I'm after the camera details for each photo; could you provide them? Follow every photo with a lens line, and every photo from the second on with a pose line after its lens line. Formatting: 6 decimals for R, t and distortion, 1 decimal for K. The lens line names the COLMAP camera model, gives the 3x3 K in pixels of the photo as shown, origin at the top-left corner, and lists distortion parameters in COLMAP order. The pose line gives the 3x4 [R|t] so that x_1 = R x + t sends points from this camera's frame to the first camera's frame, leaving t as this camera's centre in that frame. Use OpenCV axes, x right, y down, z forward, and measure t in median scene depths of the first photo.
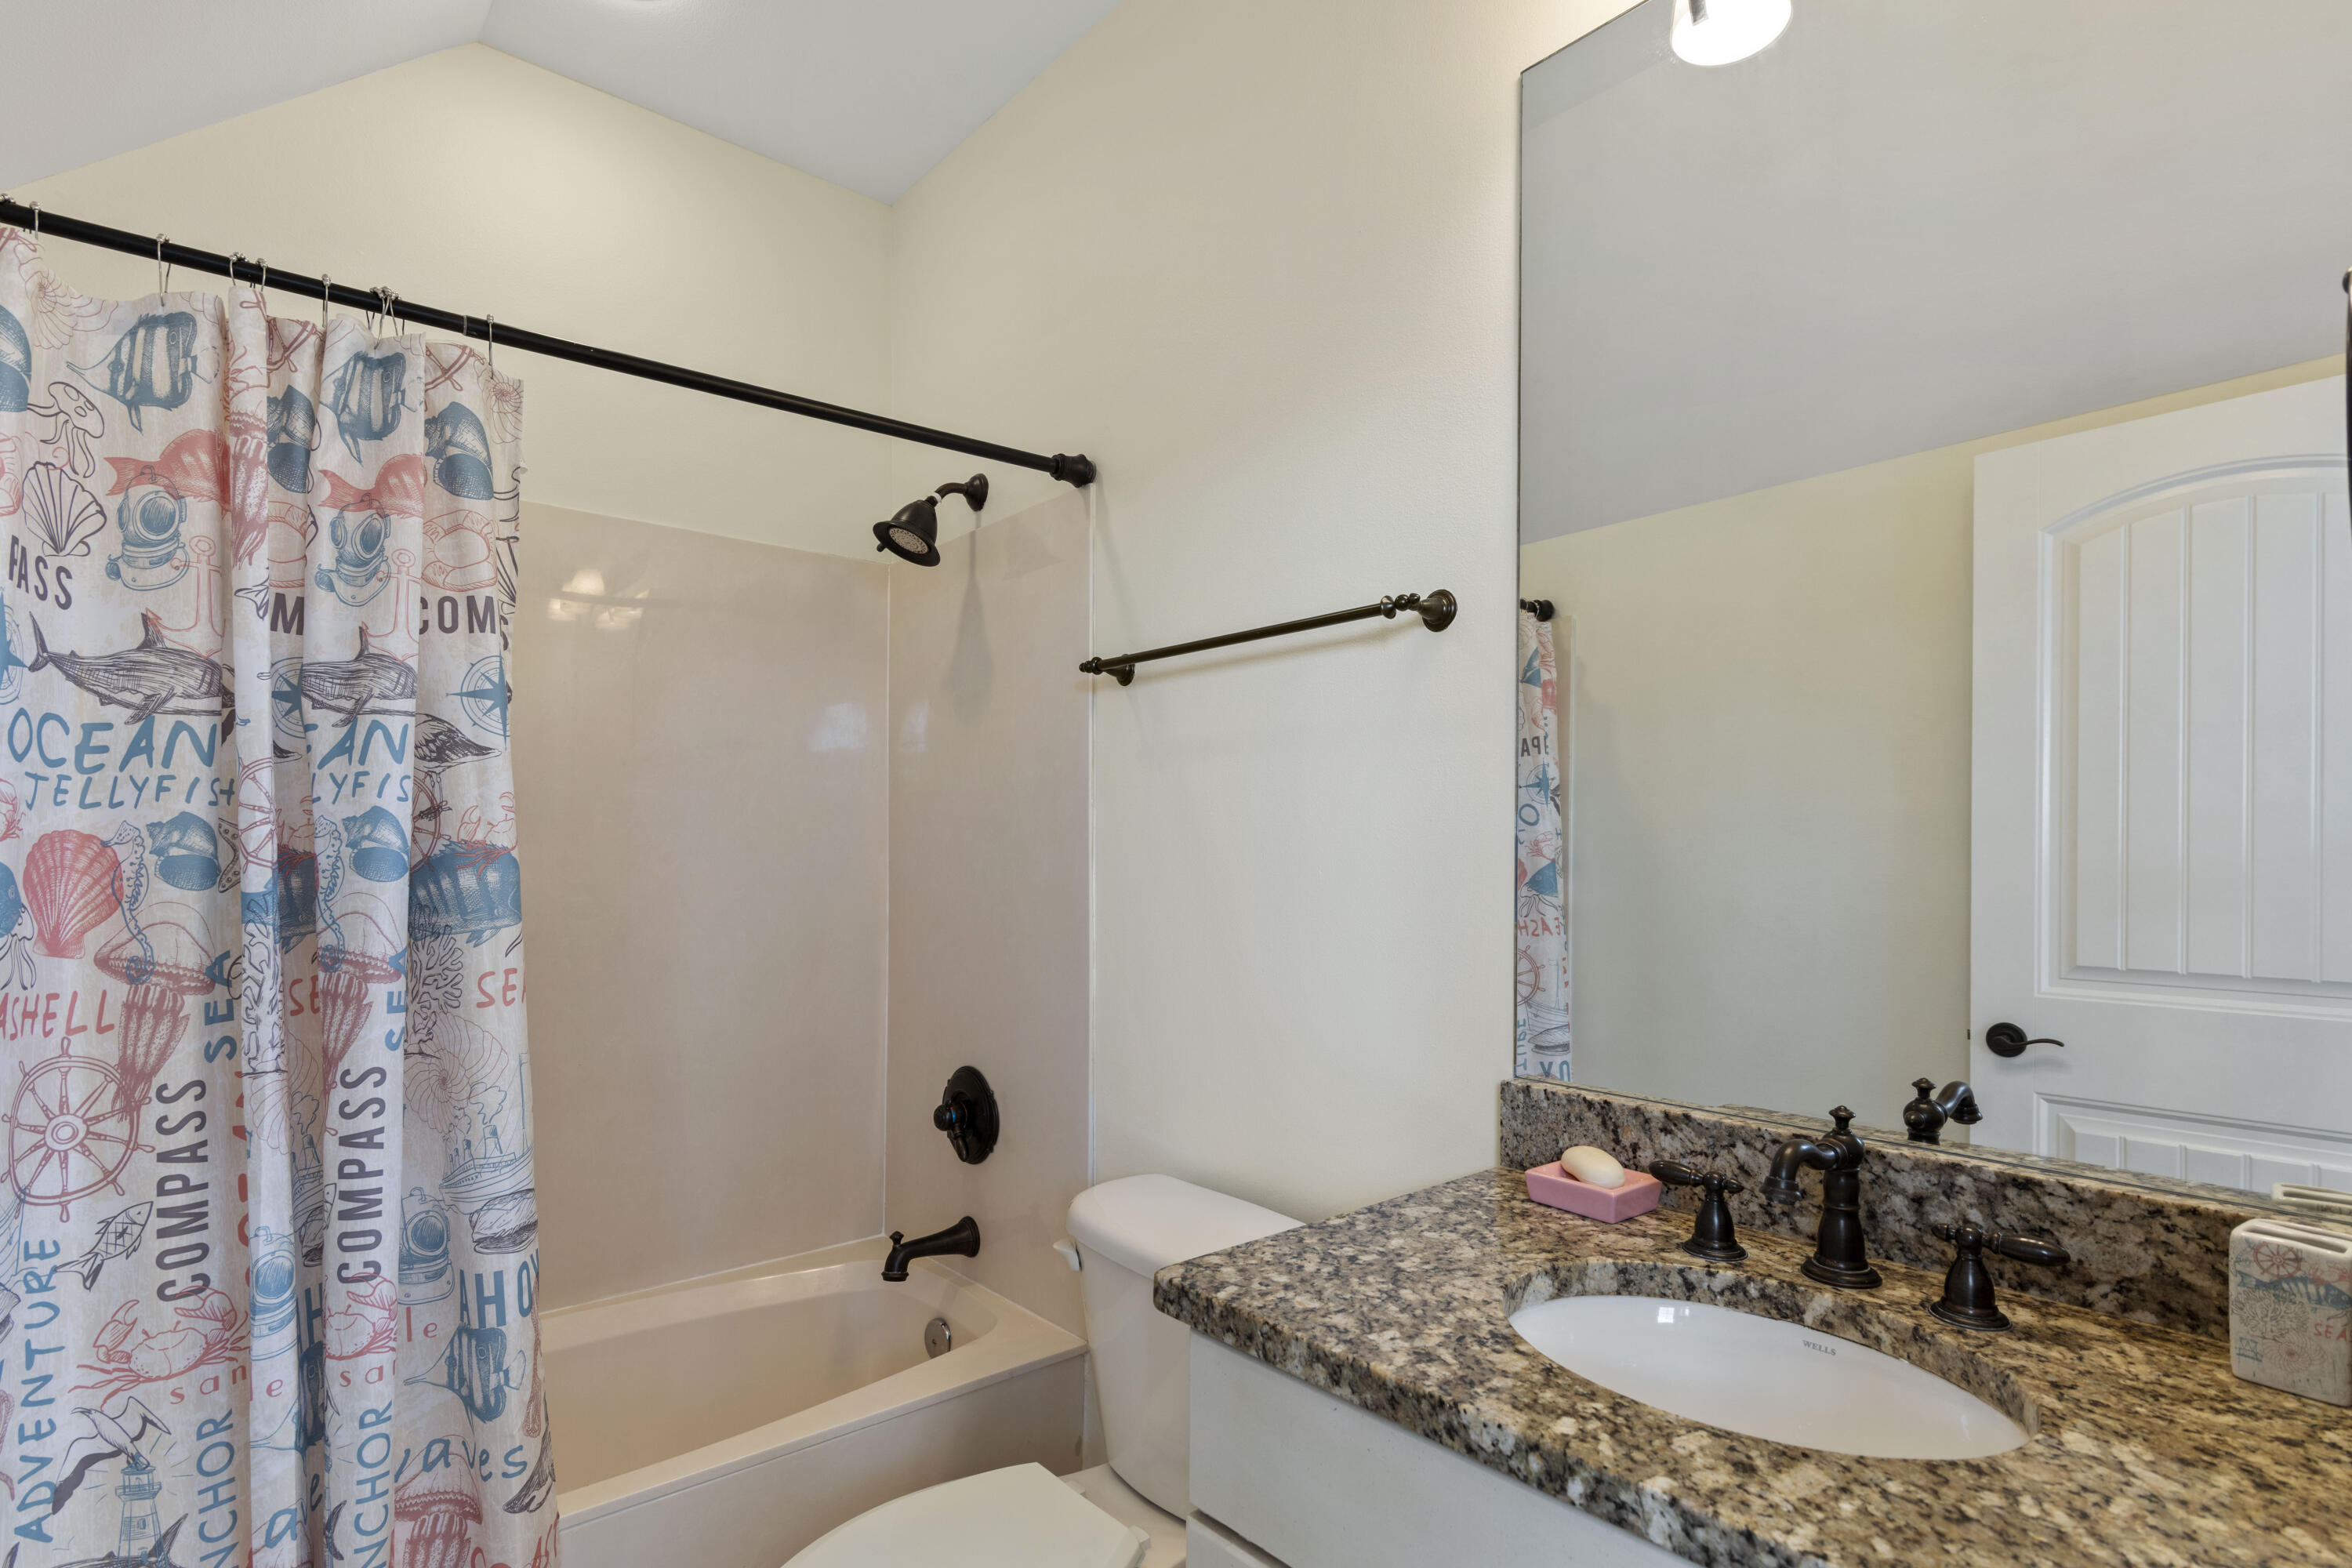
lens RADIAL K [[1137.4, 0, 1185.7], [0, 1137.4, 850.8], [0, 0, 1]] dist [0.001158, 0.000019]
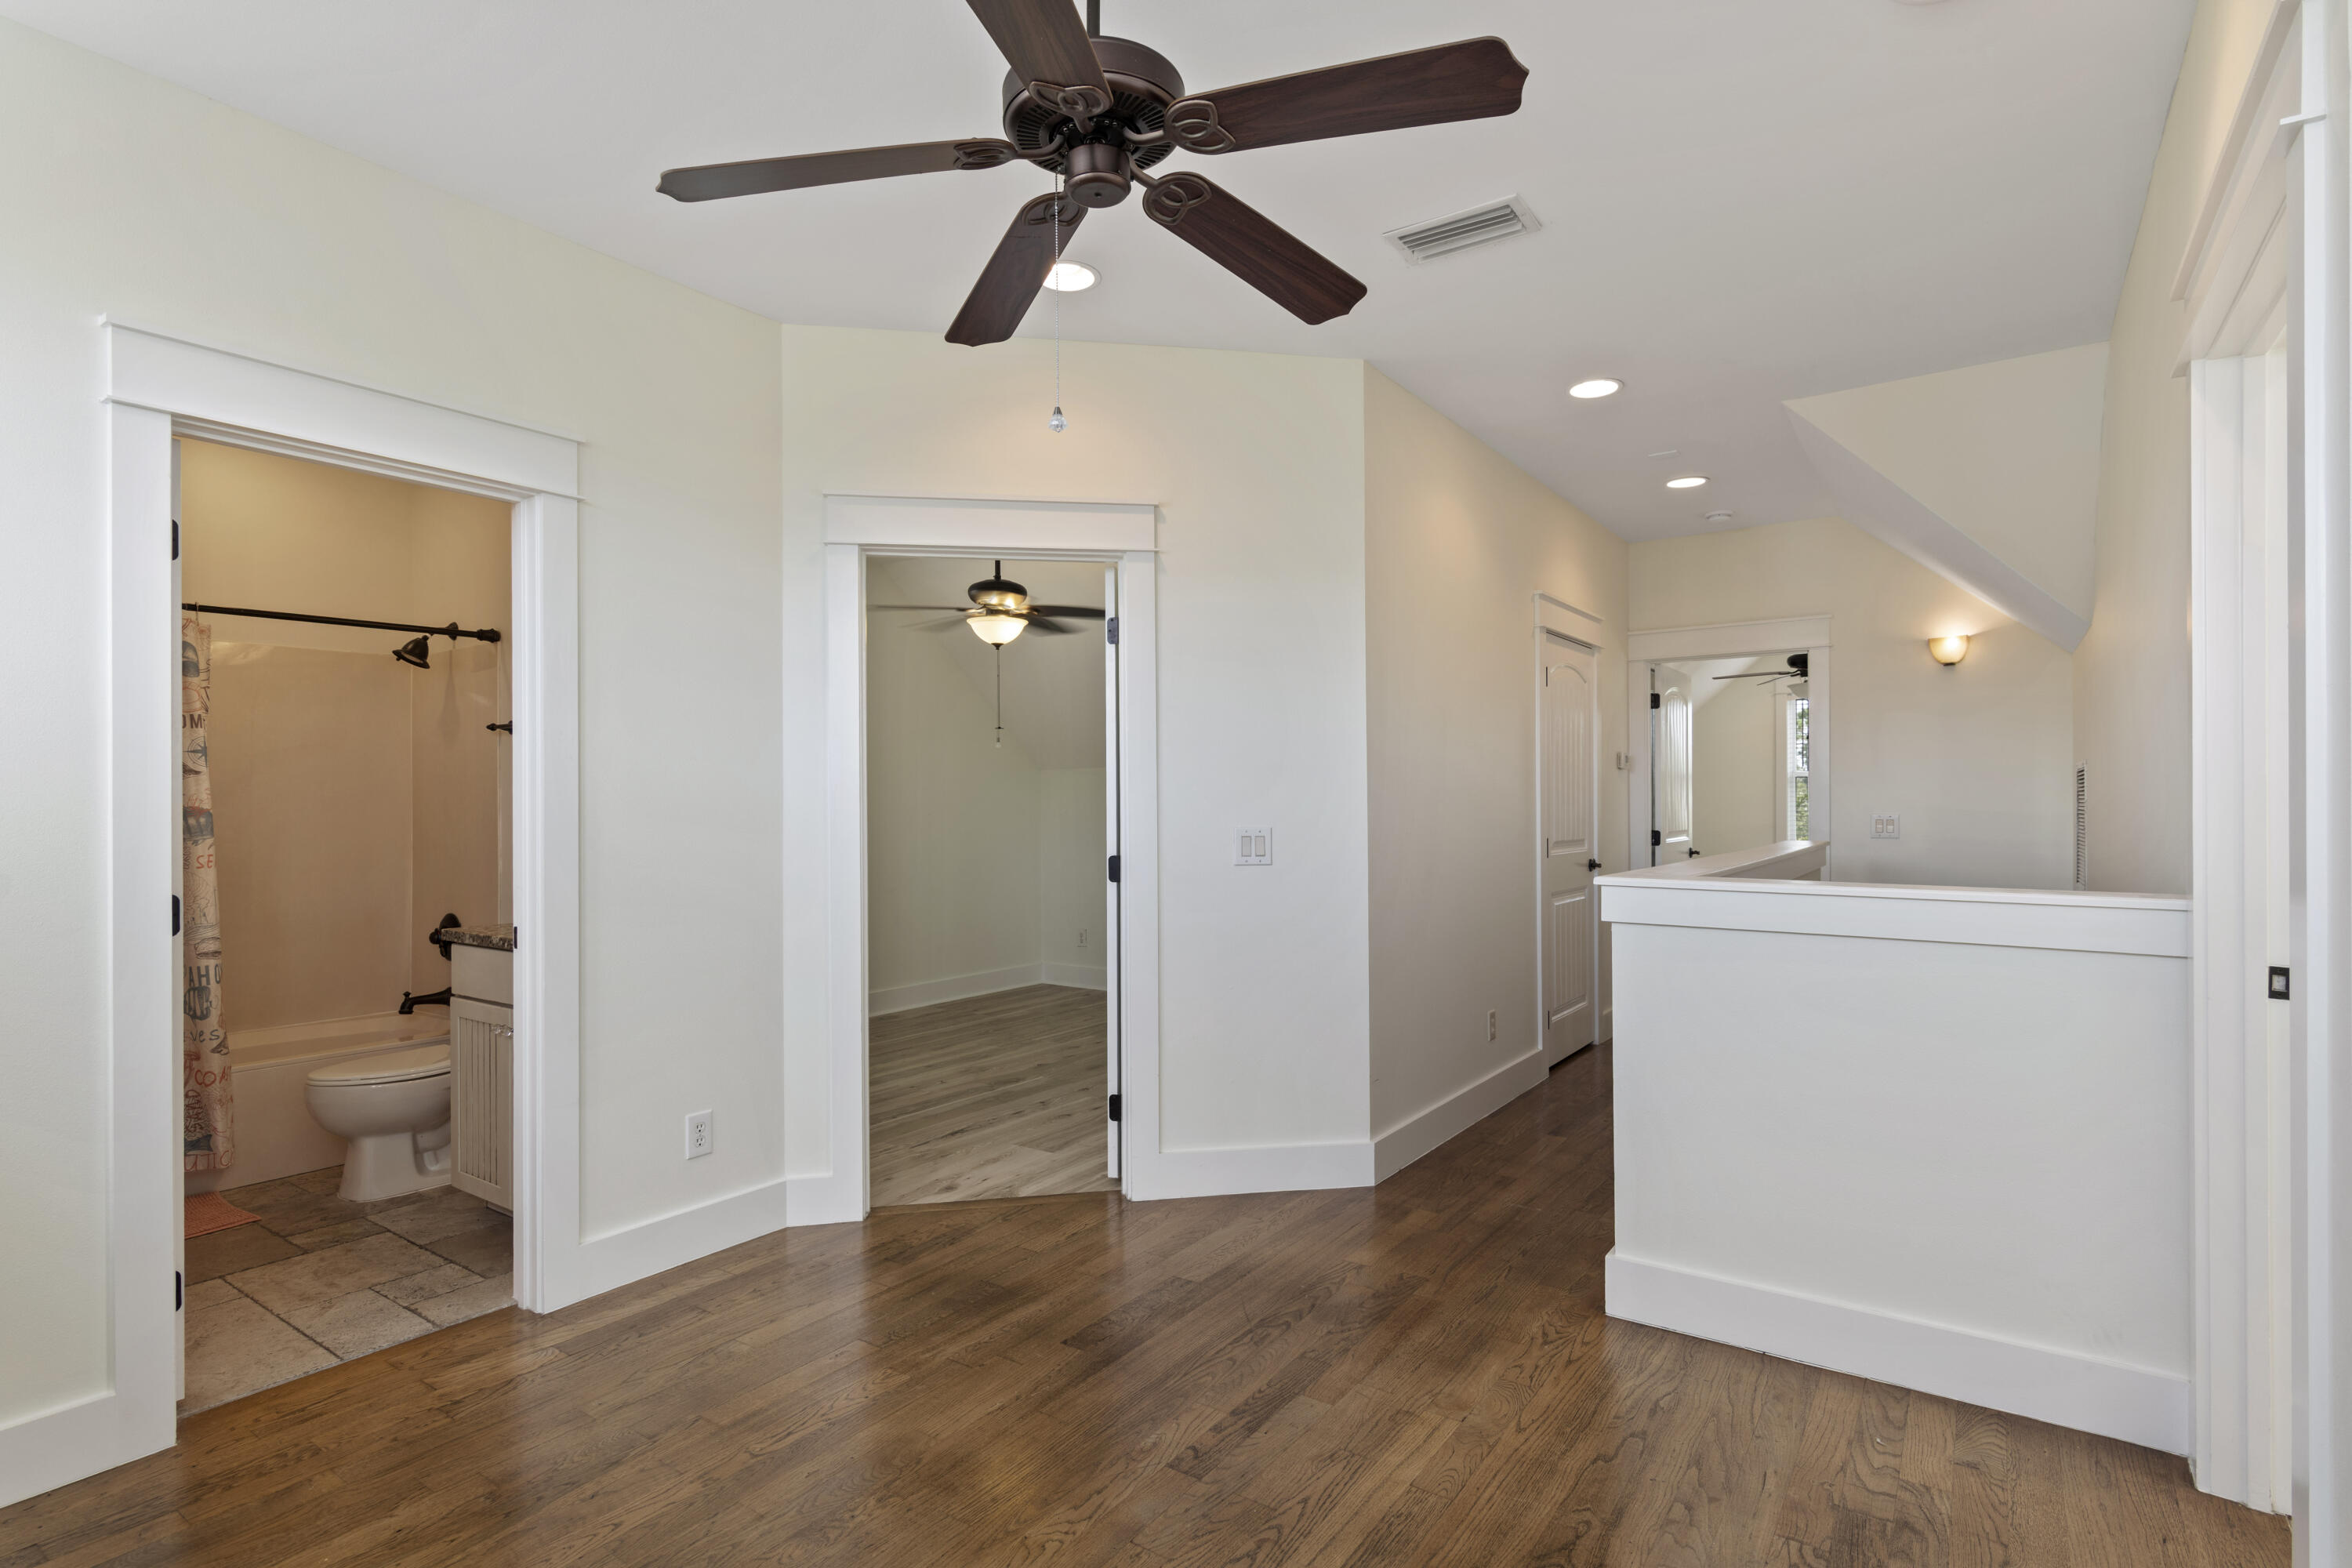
lens RADIAL K [[1149.7, 0, 1185.6], [0, 1149.7, 795.9], [0, 0, 1]] dist [0.001524, 0.000284]
pose [[0.970176, -0.007160, 0.242294, 0.950160], [0.007899, 0.999967, -0.002081, -0.009463], [-0.242271, 0.003933, 0.970201, -2.124174]]
